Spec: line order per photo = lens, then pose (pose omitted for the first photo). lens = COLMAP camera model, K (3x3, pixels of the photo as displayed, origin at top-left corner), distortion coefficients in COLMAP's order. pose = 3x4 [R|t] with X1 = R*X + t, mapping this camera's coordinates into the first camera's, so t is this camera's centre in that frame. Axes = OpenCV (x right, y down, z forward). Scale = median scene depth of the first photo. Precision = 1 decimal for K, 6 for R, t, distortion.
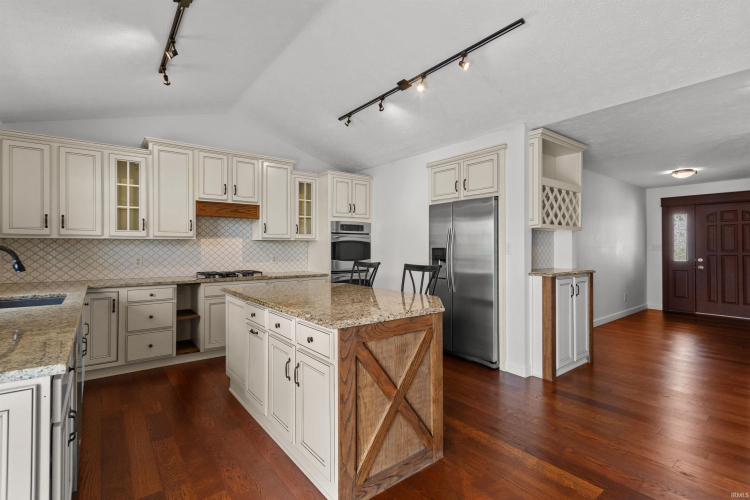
lens RADIAL K [[358.1, 0, 373.0], [0, 358.1, 243.6], [0, 0, 1]] dist [0.005282, 0.001695]
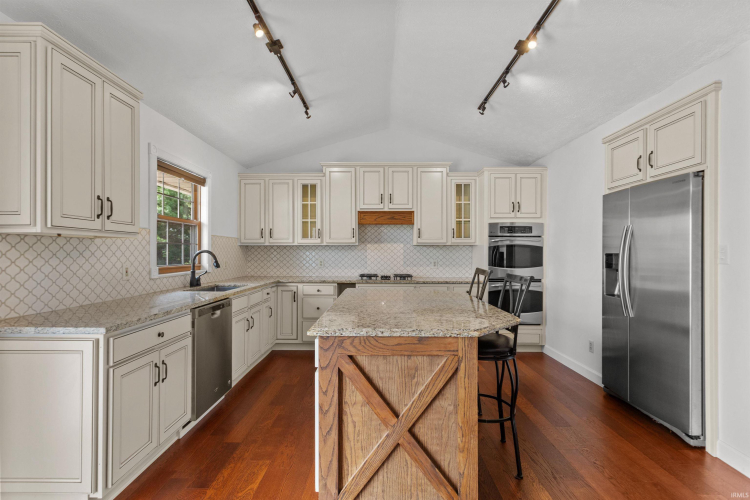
lens RADIAL K [[358.1, 0, 374.2], [0, 358.1, 249.9], [0, 0, 1]] dist [0.005282, 0.001695]
pose [[0.781414, -0.001715, -0.624010, 0.290952], [0.004681, 0.999984, 0.003114, 0.000696], [0.623995, -0.005354, 0.781410, 0.154899]]
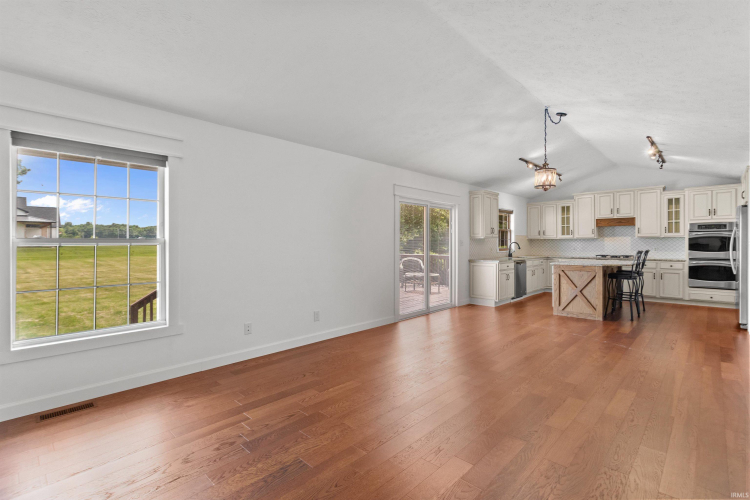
lens RADIAL K [[358.1, 0, 374.0], [0, 358.1, 243.2], [0, 0, 1]] dist [0.005282, 0.001695]
pose [[0.149575, -0.002414, -0.988747, 1.474502], [0.015339, 0.999882, -0.000121, -0.003630], [0.988631, -0.015148, 0.149594, -0.606690]]
